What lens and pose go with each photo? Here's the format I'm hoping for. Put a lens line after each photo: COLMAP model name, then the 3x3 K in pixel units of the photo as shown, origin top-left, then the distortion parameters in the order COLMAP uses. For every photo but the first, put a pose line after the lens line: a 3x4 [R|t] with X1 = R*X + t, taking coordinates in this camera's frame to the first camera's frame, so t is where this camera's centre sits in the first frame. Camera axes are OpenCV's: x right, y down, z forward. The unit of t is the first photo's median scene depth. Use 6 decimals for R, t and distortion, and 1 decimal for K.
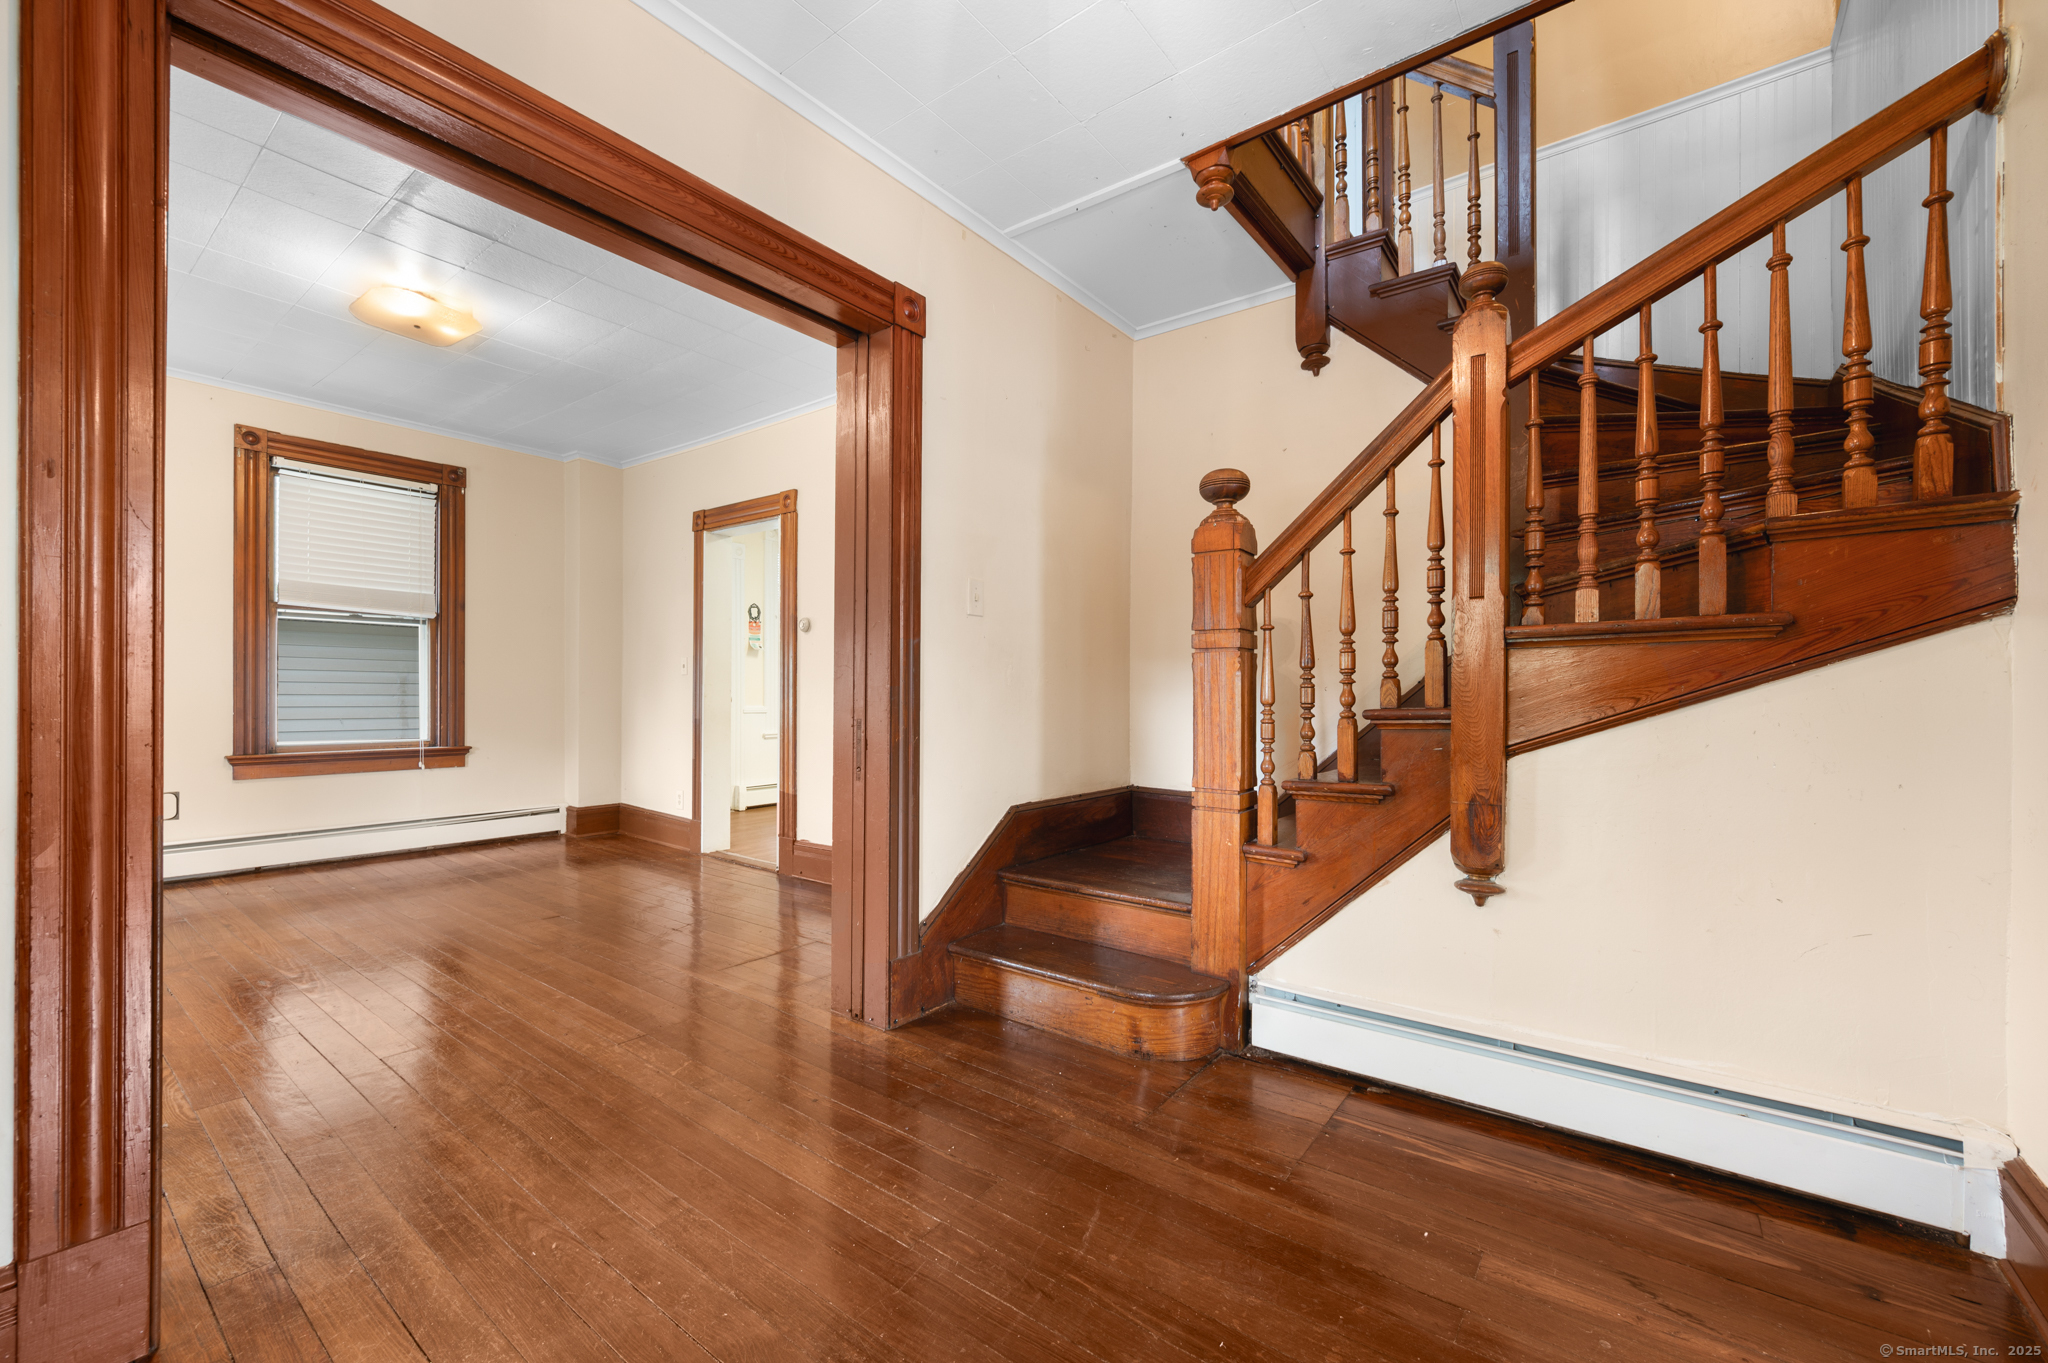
lens RADIAL K [[818.4, 0, 1031.2], [0, 818.4, 687.7], [0, 0, 1]] dist [0.000748, 0.000184]
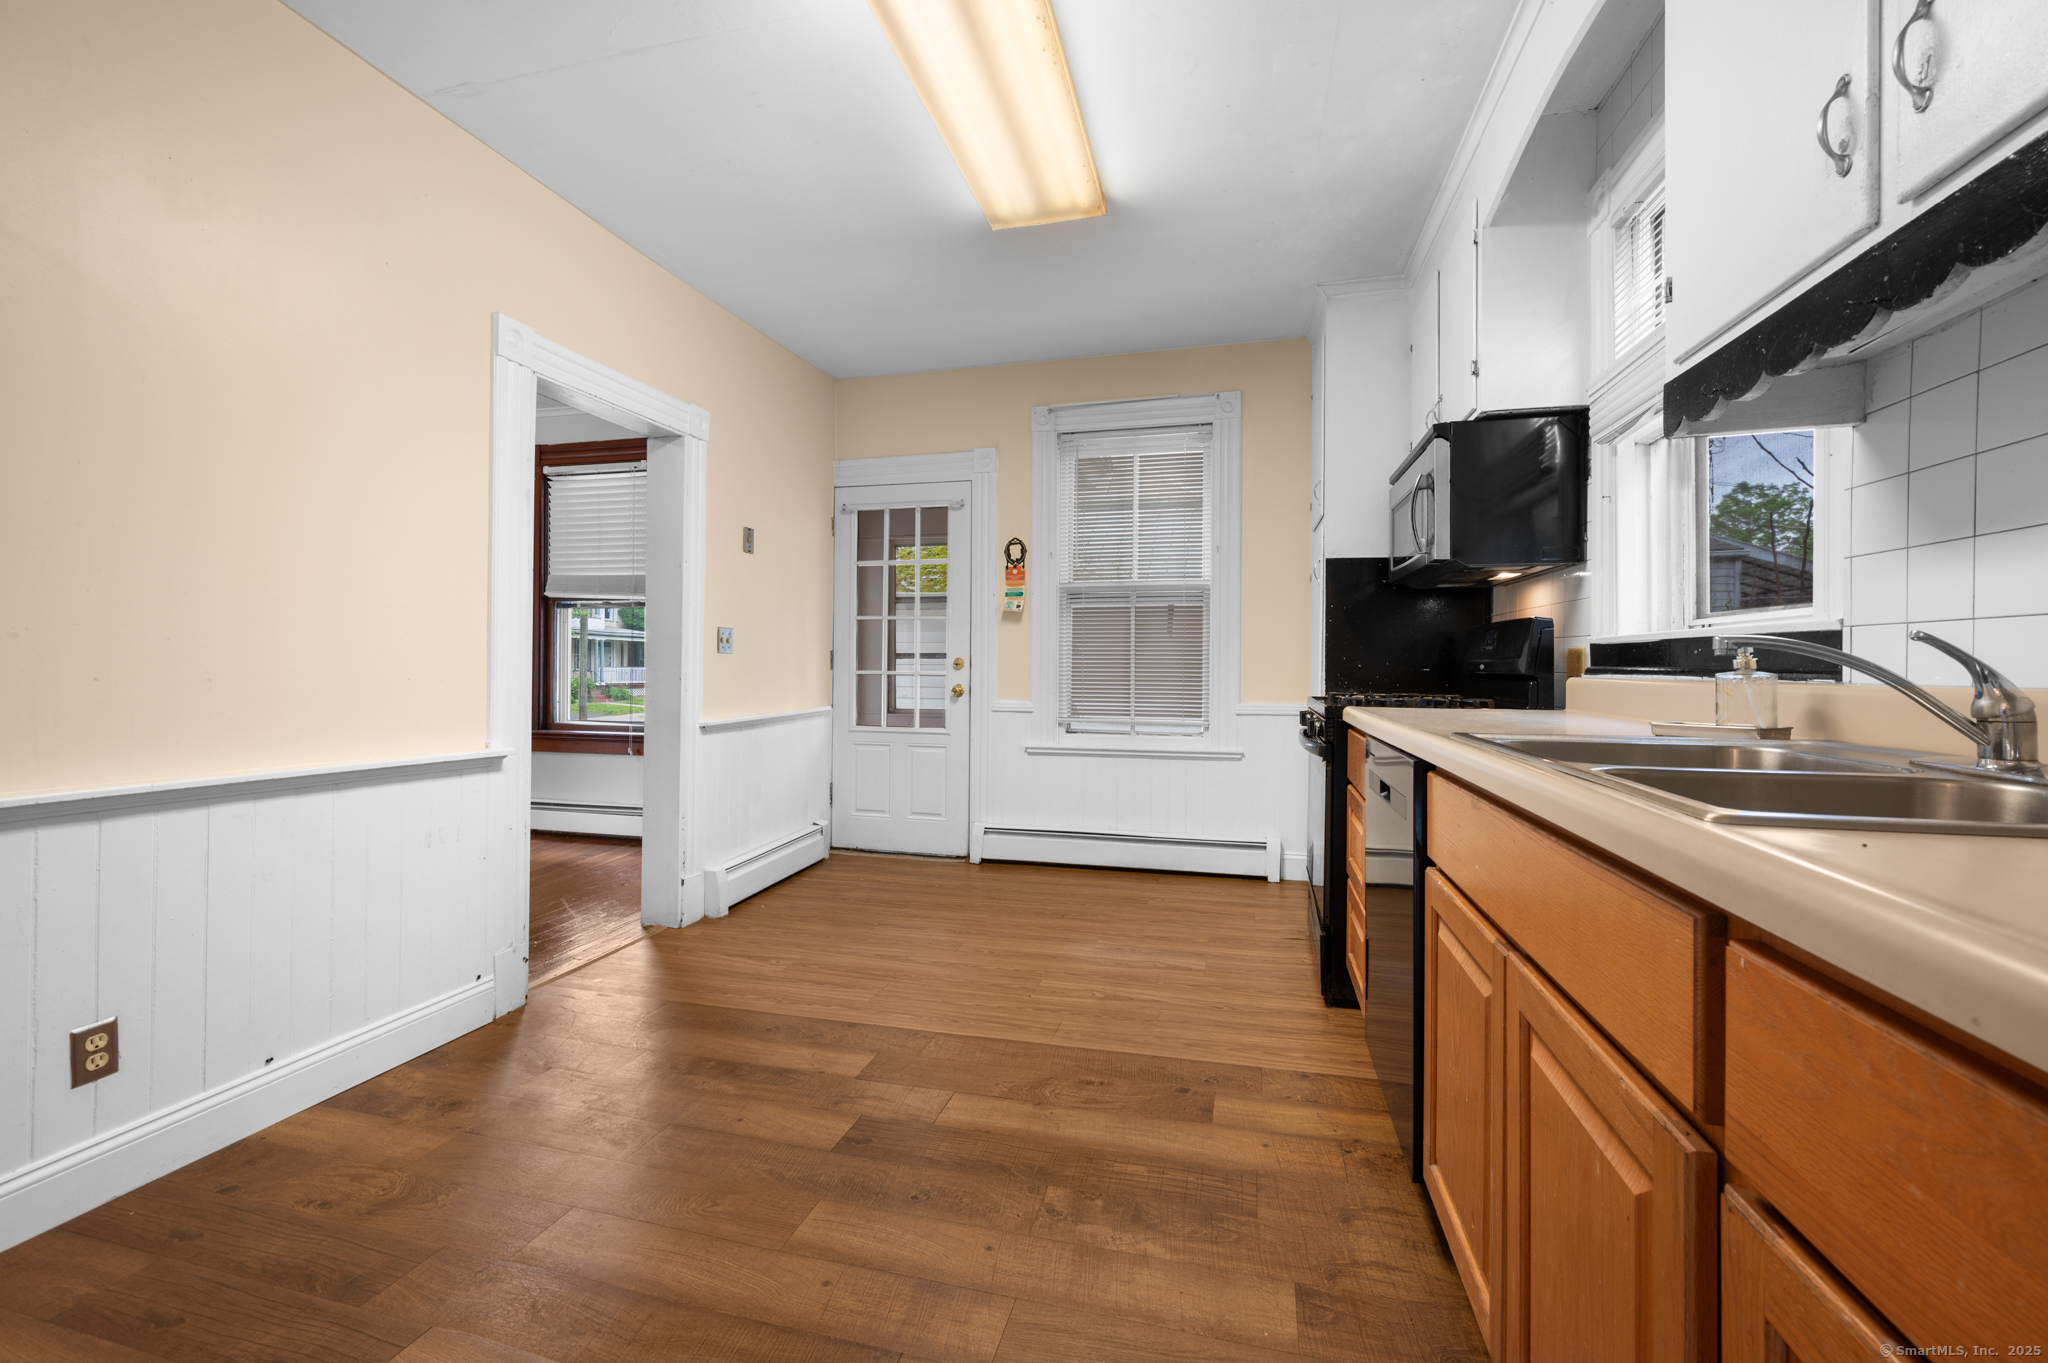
lens RADIAL K [[817.8, 0, 1038.5], [0, 817.8, 667.0], [0, 0, 1]] dist [-0.000027, 0.000153]
pose [[0.405820, 0.003008, -0.913948, 0.331647], [0.004211, 0.999978, 0.005161, -0.008630], [0.913944, -0.005943, 0.405798, 1.024696]]
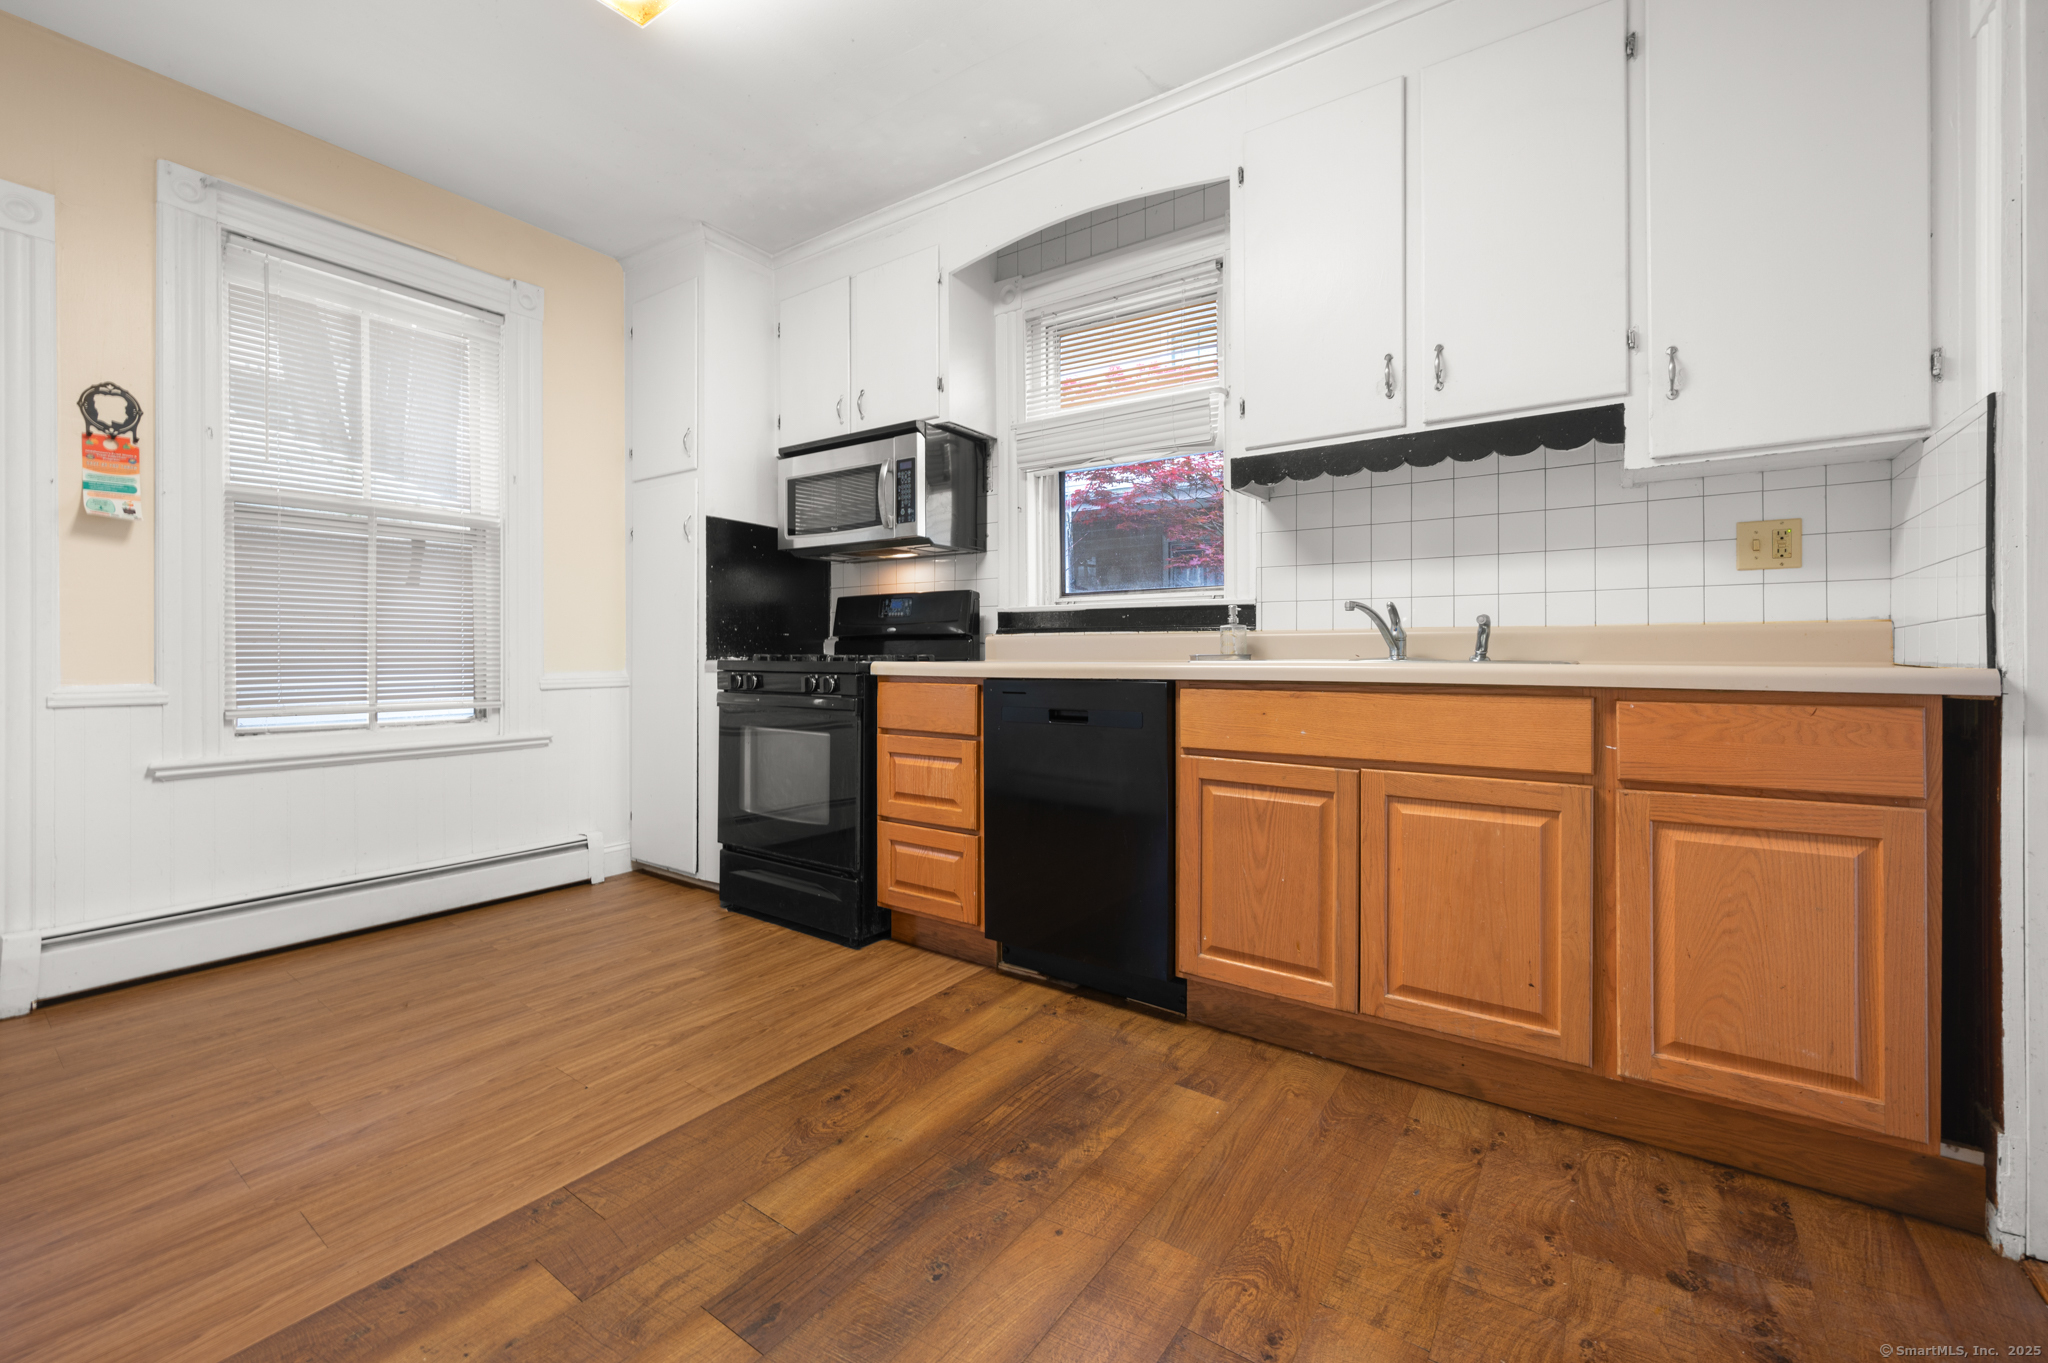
lens RADIAL K [[828.9, 0, 1032.4], [0, 828.9, 653.7], [0, 0, 1]] dist [0.000464, 0.000114]
pose [[0.998461, -0.000368, 0.055449, 0.032763], [-0.000063, 0.999970, 0.007767, 0.009031], [-0.055450, -0.007759, 0.998431, 0.855922]]
